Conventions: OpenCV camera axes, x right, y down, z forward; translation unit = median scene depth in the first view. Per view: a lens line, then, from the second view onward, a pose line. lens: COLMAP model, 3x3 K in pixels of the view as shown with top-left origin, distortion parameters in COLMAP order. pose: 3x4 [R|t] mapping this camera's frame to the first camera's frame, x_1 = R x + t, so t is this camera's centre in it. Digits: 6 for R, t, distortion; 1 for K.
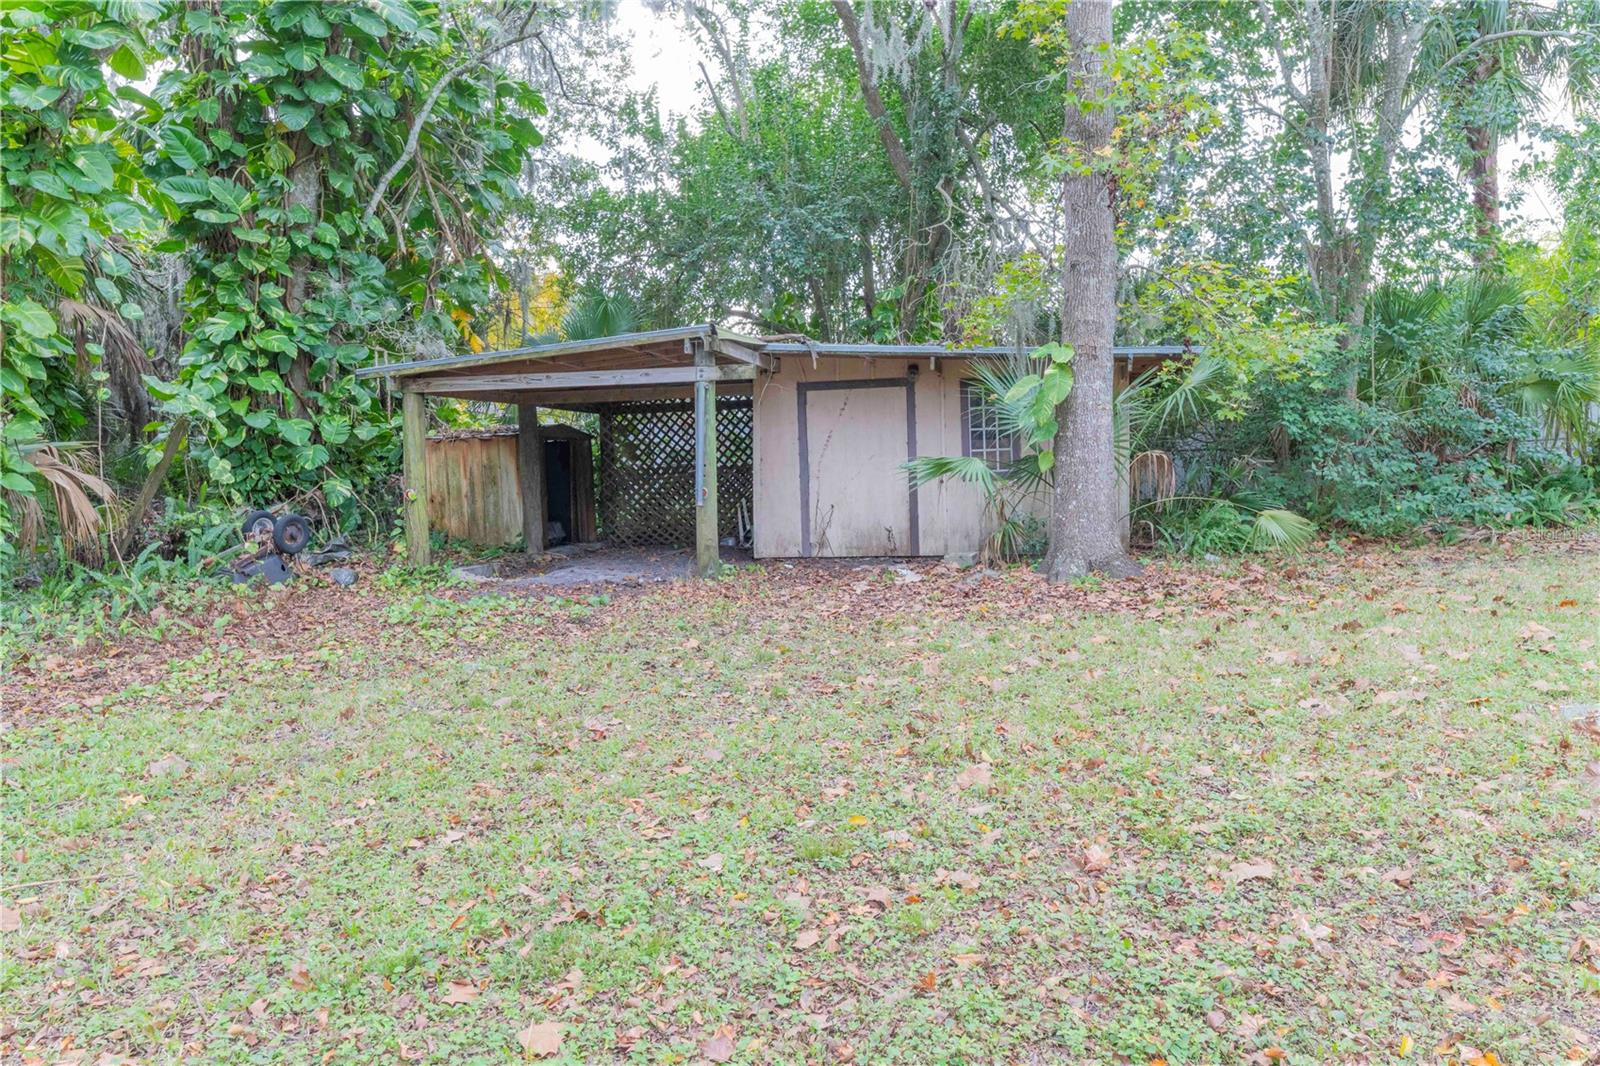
lens RADIAL K [[1108.5, 0, 800.0], [0, 1108.5, 533.0], [0, 0, 1]] dist [-0.004348, -0.001058]
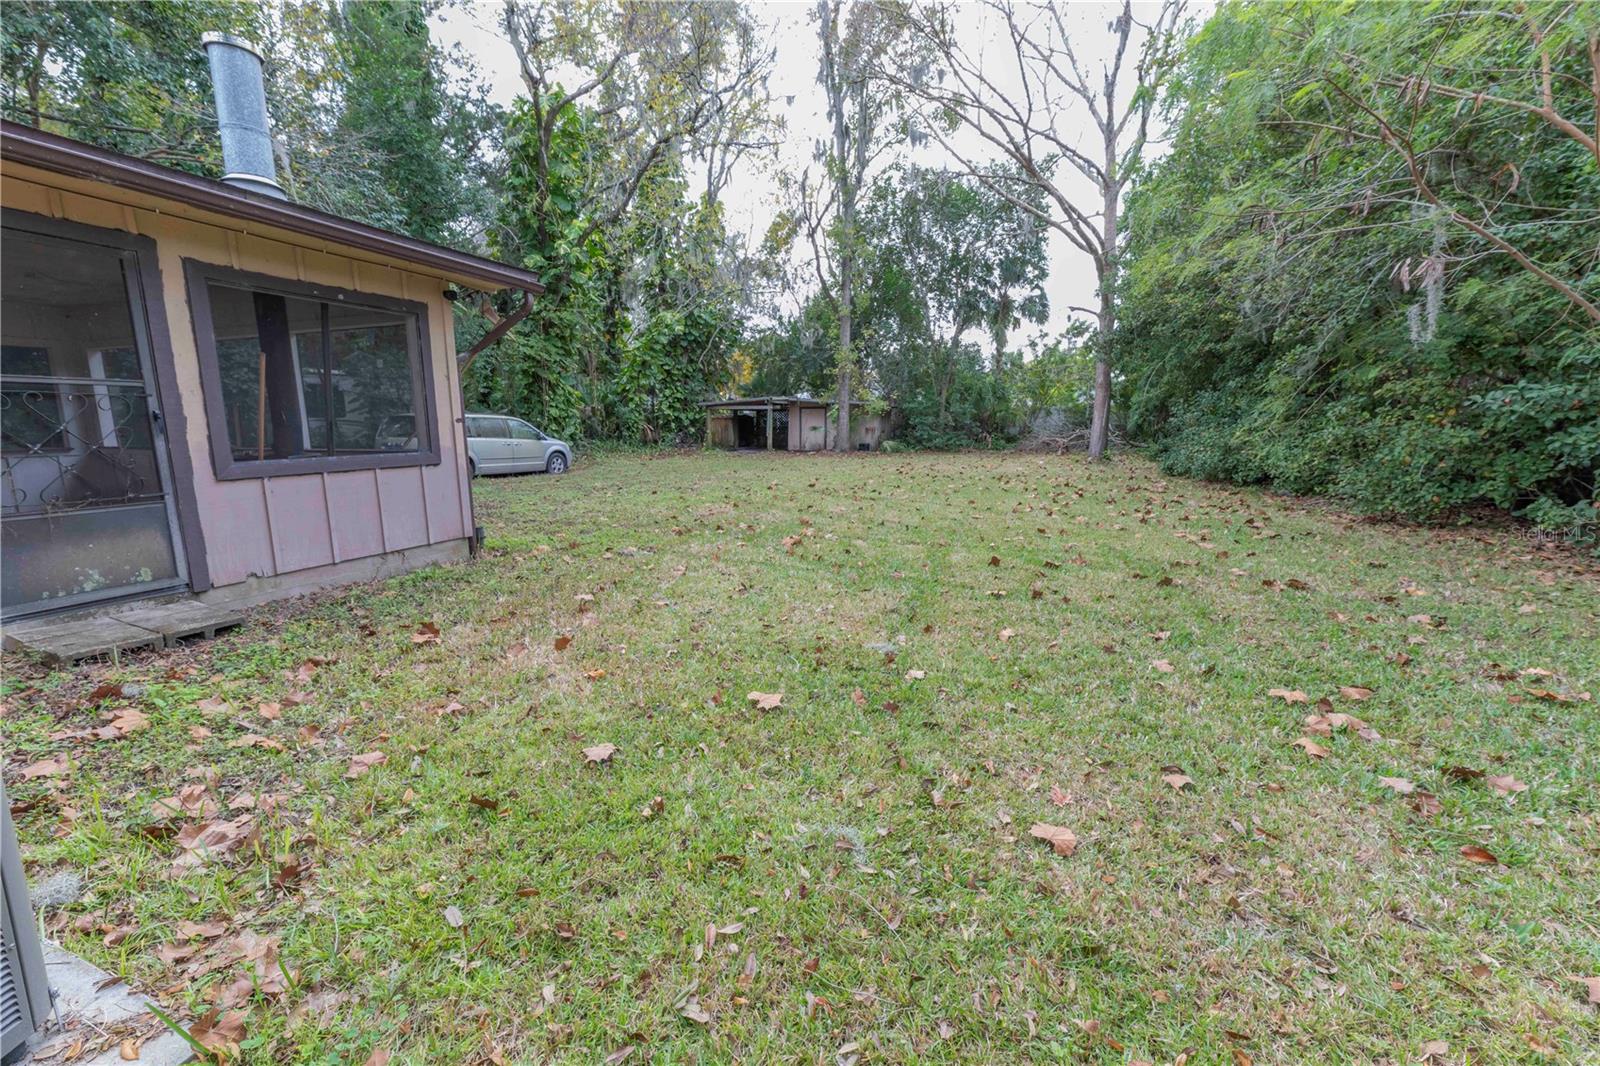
lens RADIAL K [[633.5, 0, 800.0], [0, 633.5, 533.0], [0, 0, 1]] dist [0.001022, -0.000007]
pose [[0.983877, 0.056580, -0.169661, 0.444831], [-0.037169, 0.992614, 0.115481, 0.058551], [0.174942, -0.107313, 0.978713, -1.400406]]
